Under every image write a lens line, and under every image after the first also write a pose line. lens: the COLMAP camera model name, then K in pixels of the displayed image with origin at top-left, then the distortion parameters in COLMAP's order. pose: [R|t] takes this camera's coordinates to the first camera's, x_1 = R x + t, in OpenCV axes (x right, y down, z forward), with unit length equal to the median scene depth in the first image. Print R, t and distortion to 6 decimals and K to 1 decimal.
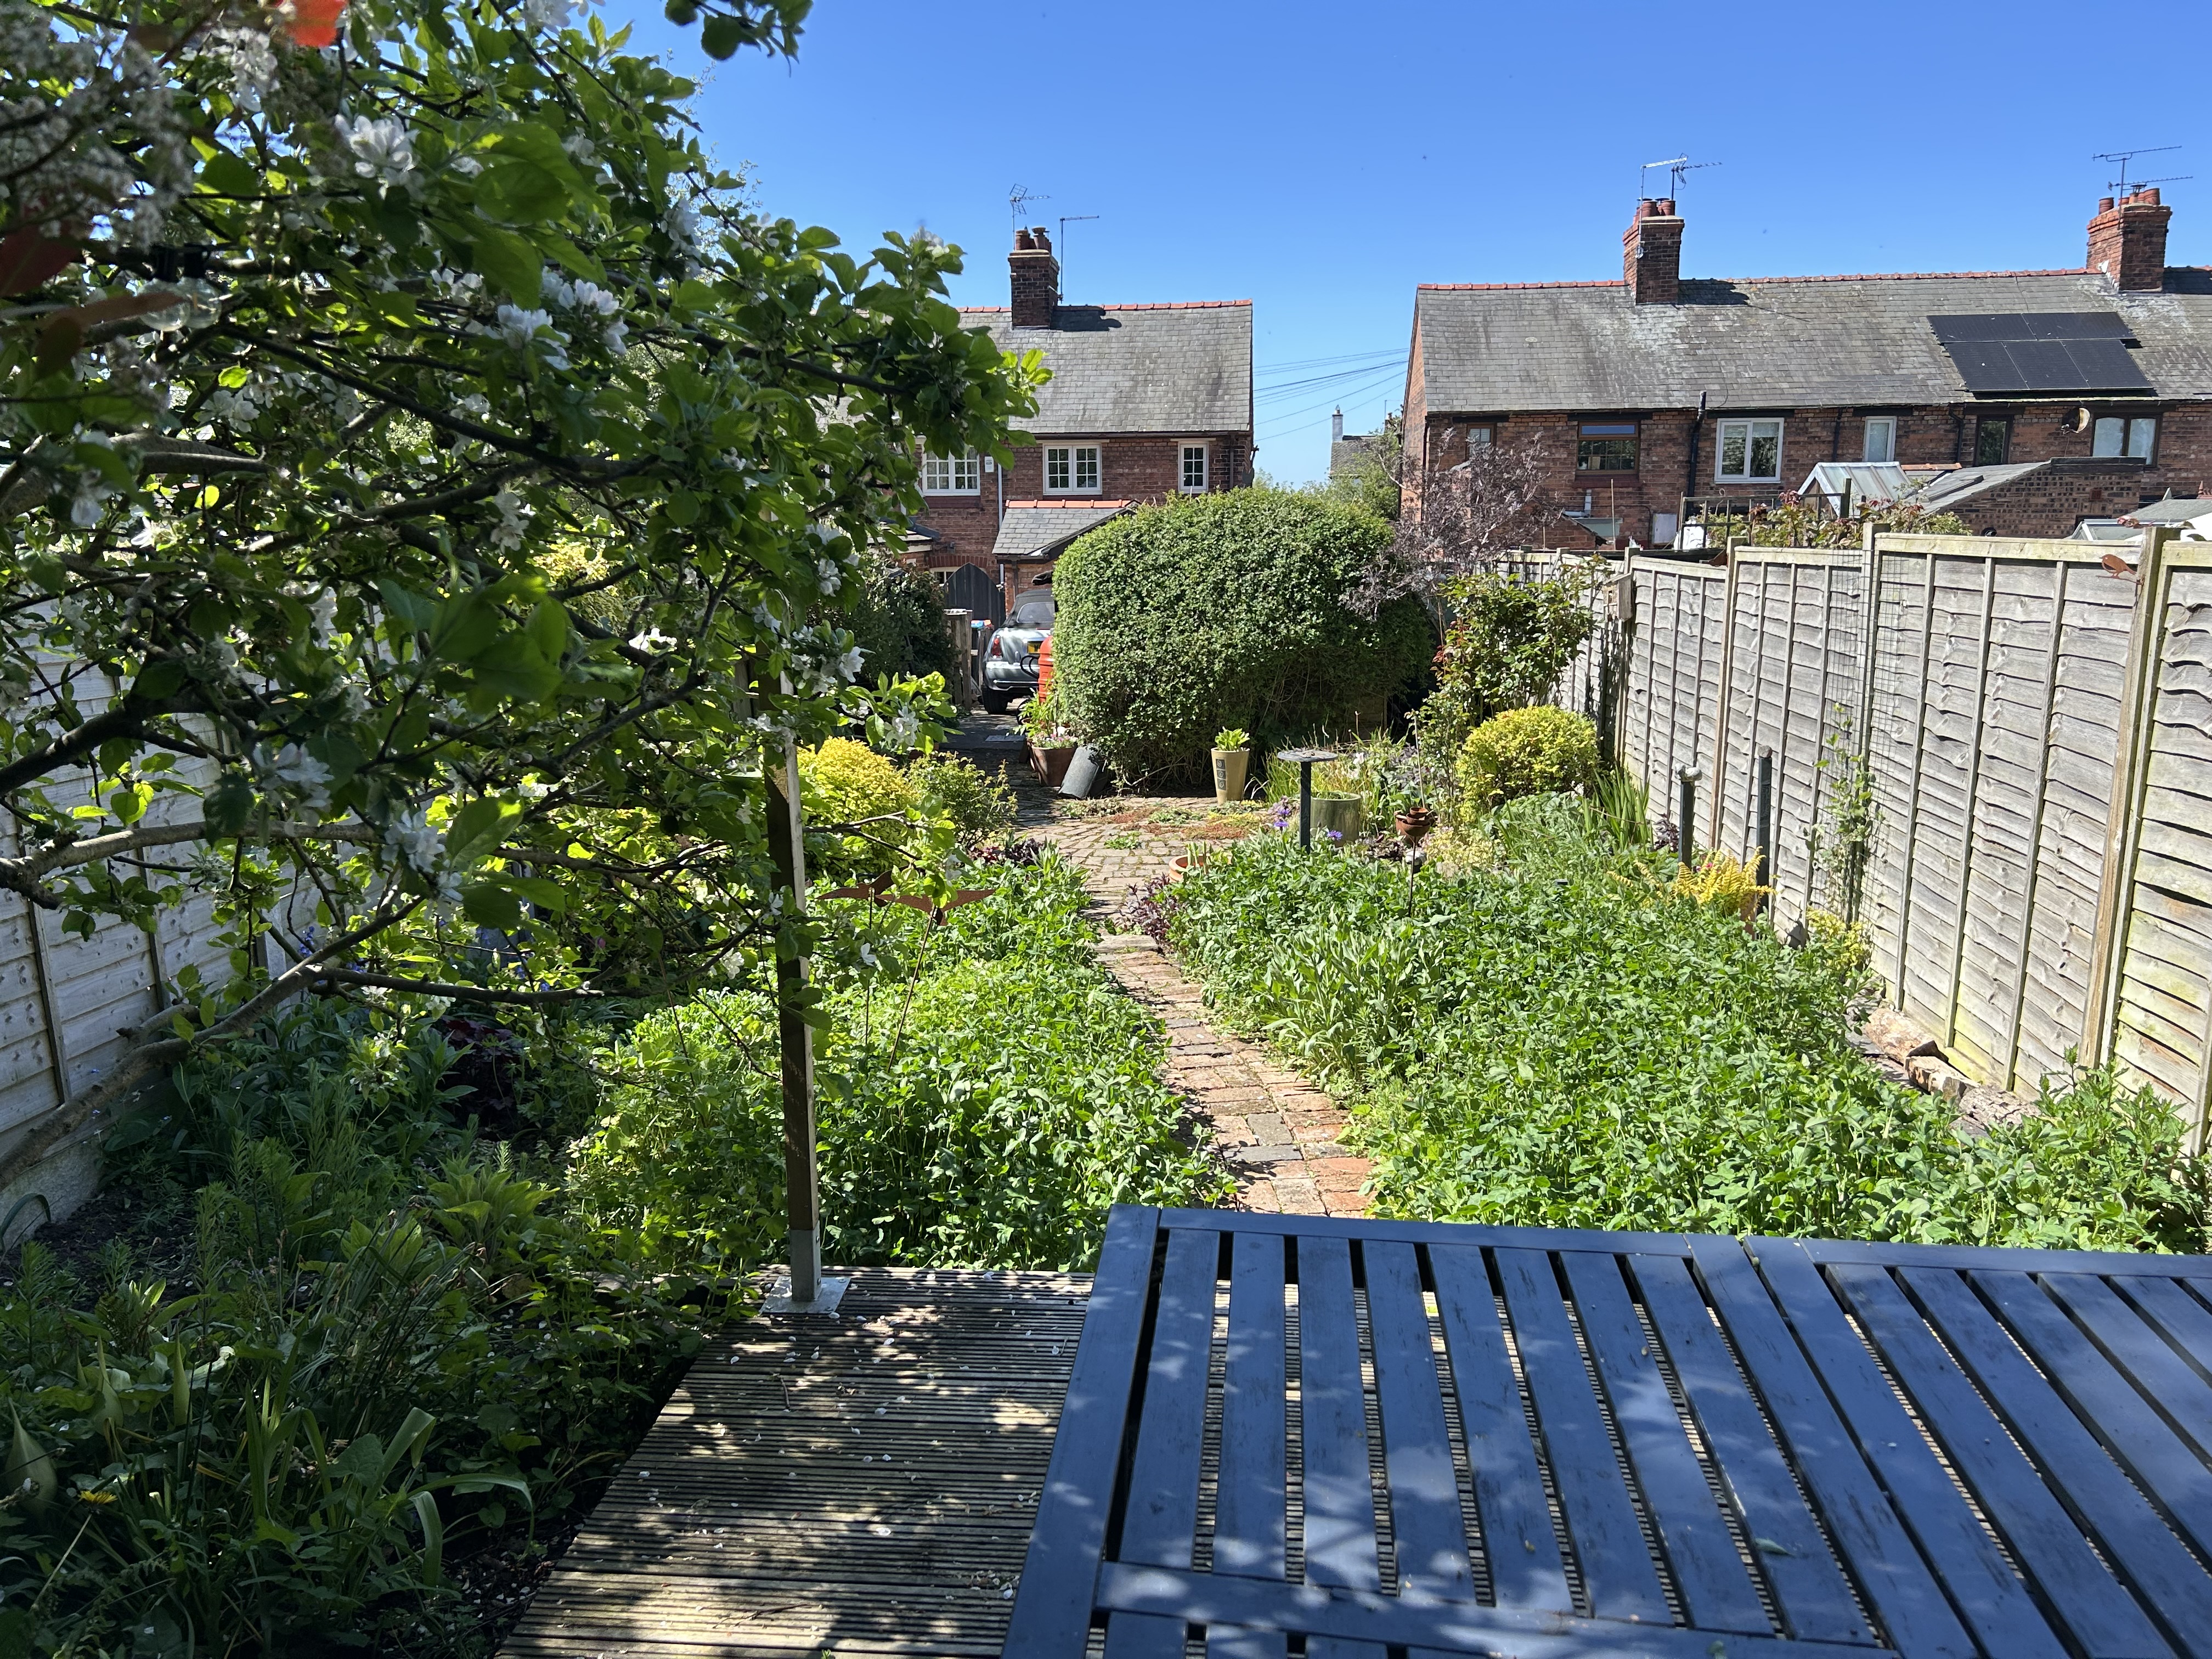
lens RADIAL K [[1655.1, 0, 1106.0], [0, 1655.1, 829.5], [0, 0, 1]] dist [0.072403, 0.000143]
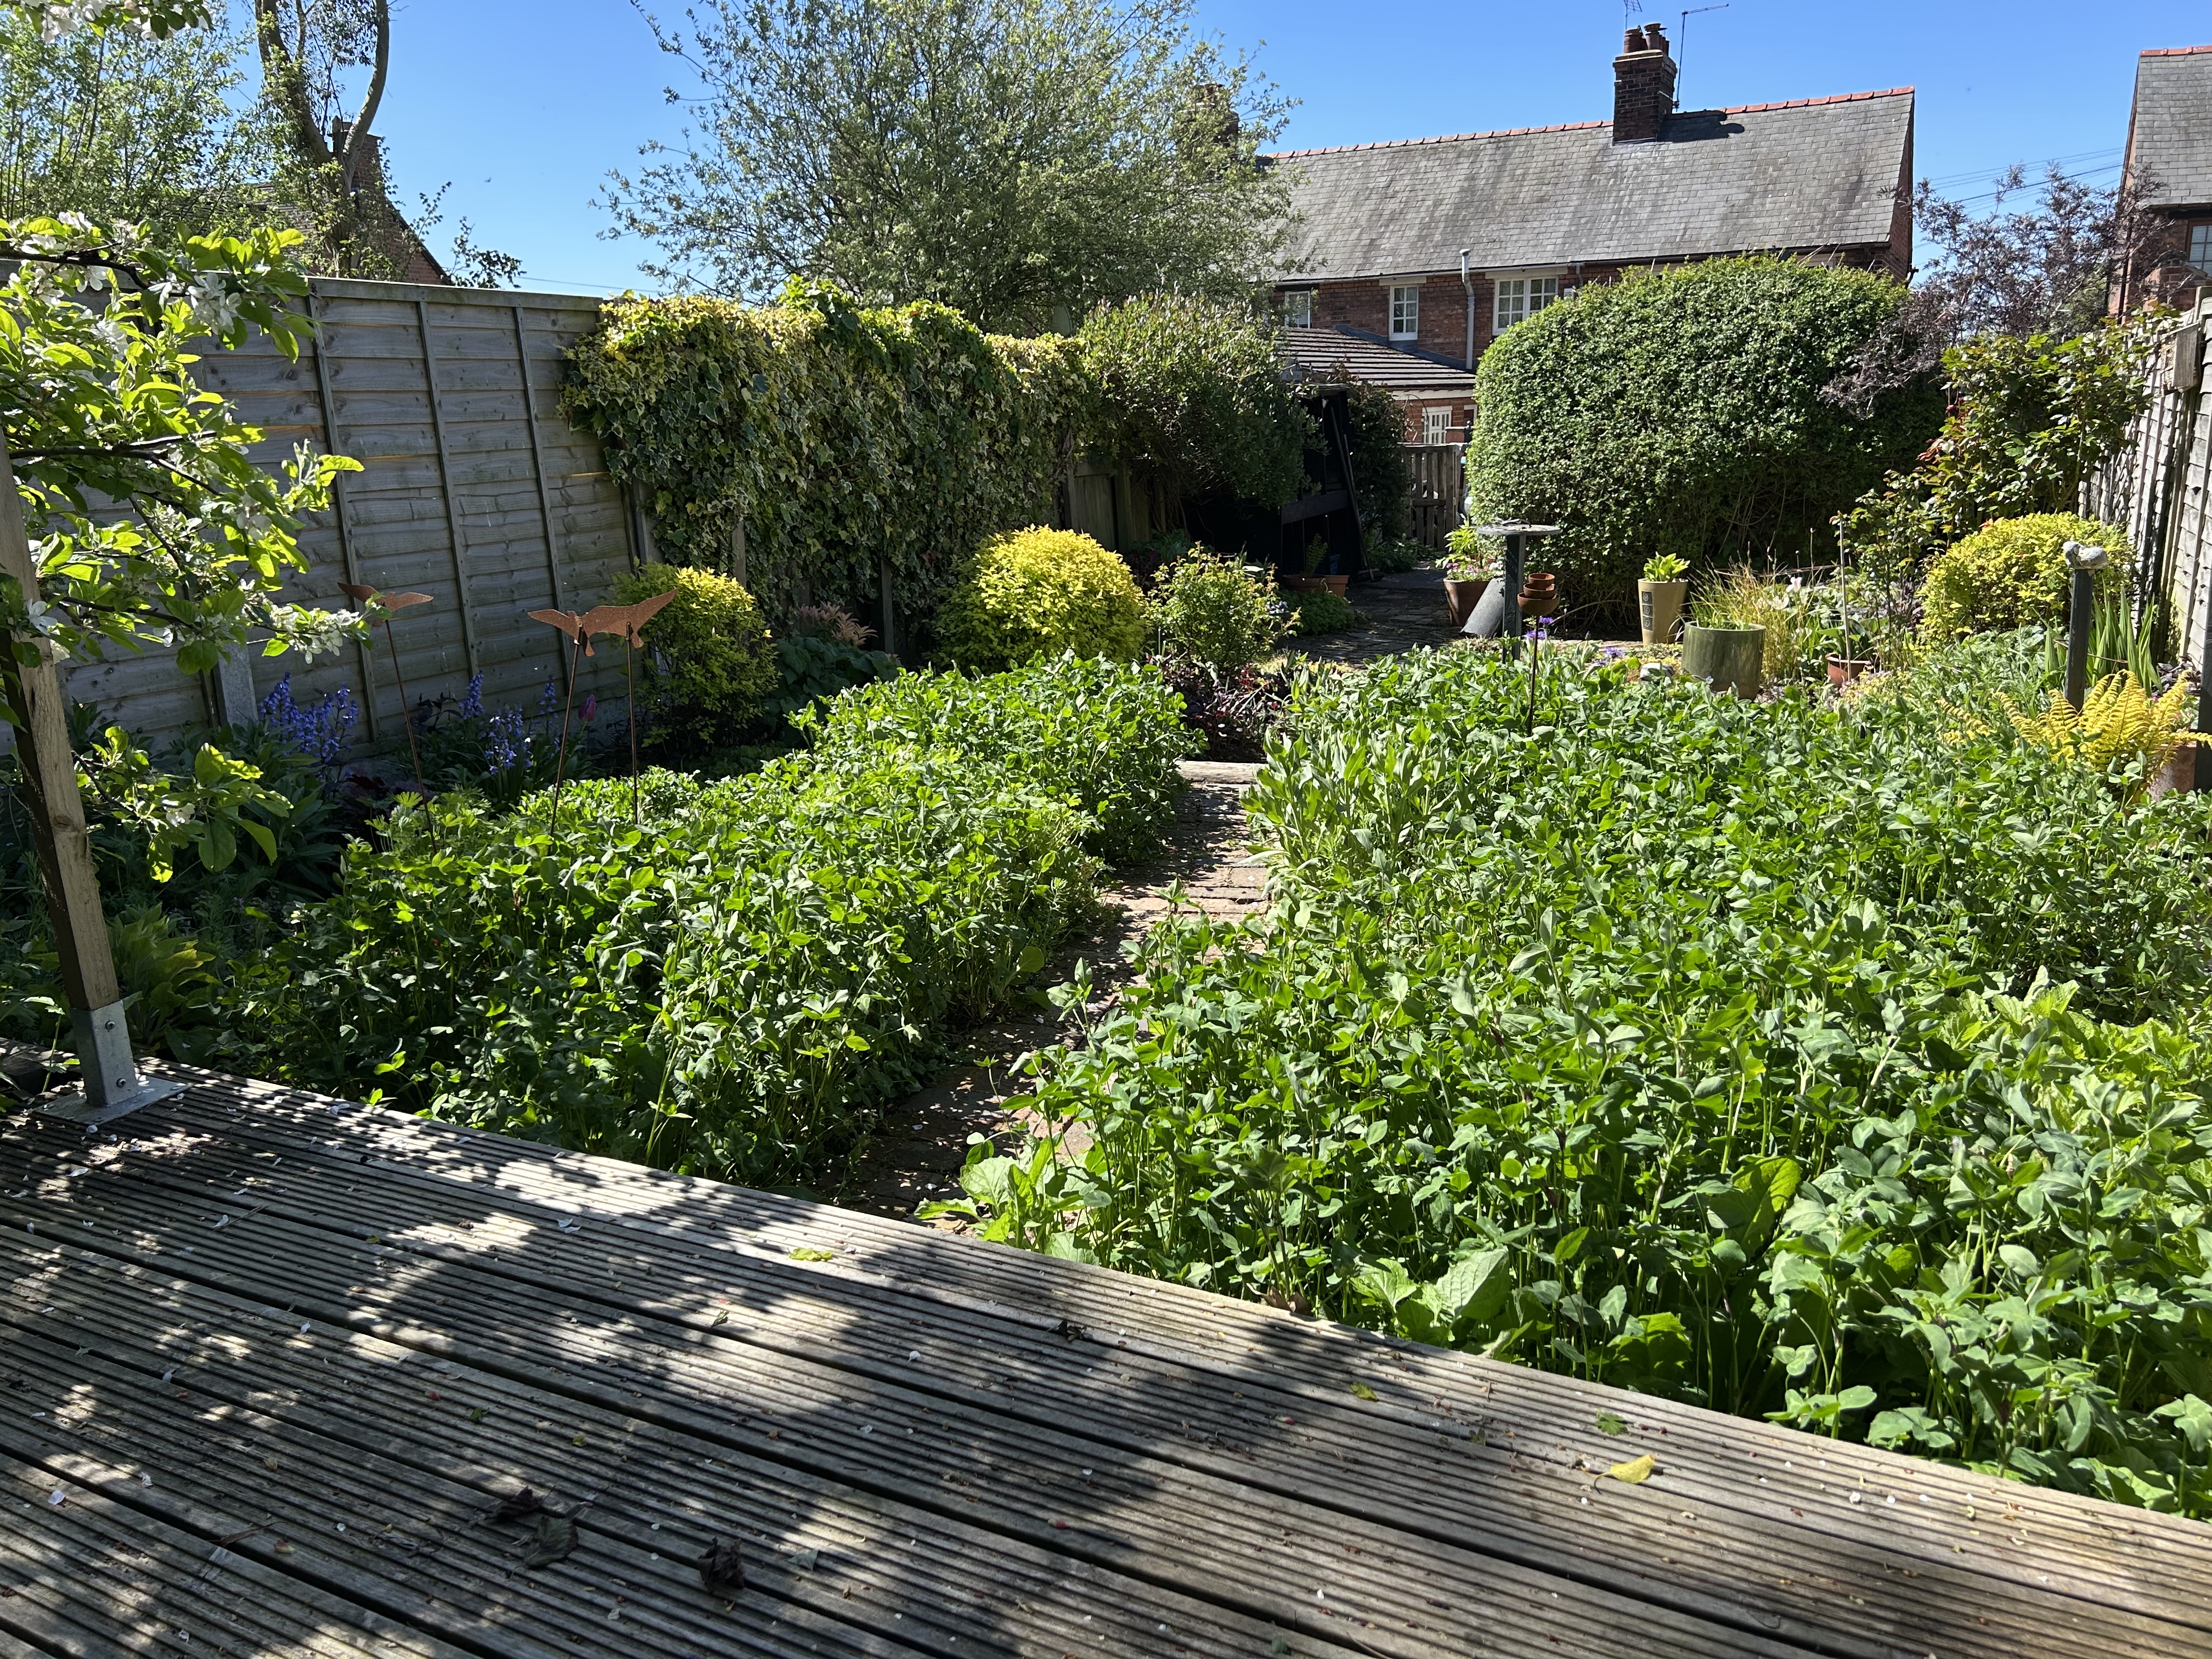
lens RADIAL K [[1681.0, 0, 1106.0], [0, 1681.0, 829.5], [0, 0, 1]] dist [0.004347, 0.004778]
pose [[0.929693, 0.072569, -0.361116, 0.124634], [-0.047228, 0.995793, 0.078523, 0.021049], [0.365296, -0.055947, 0.929209, 0.122359]]
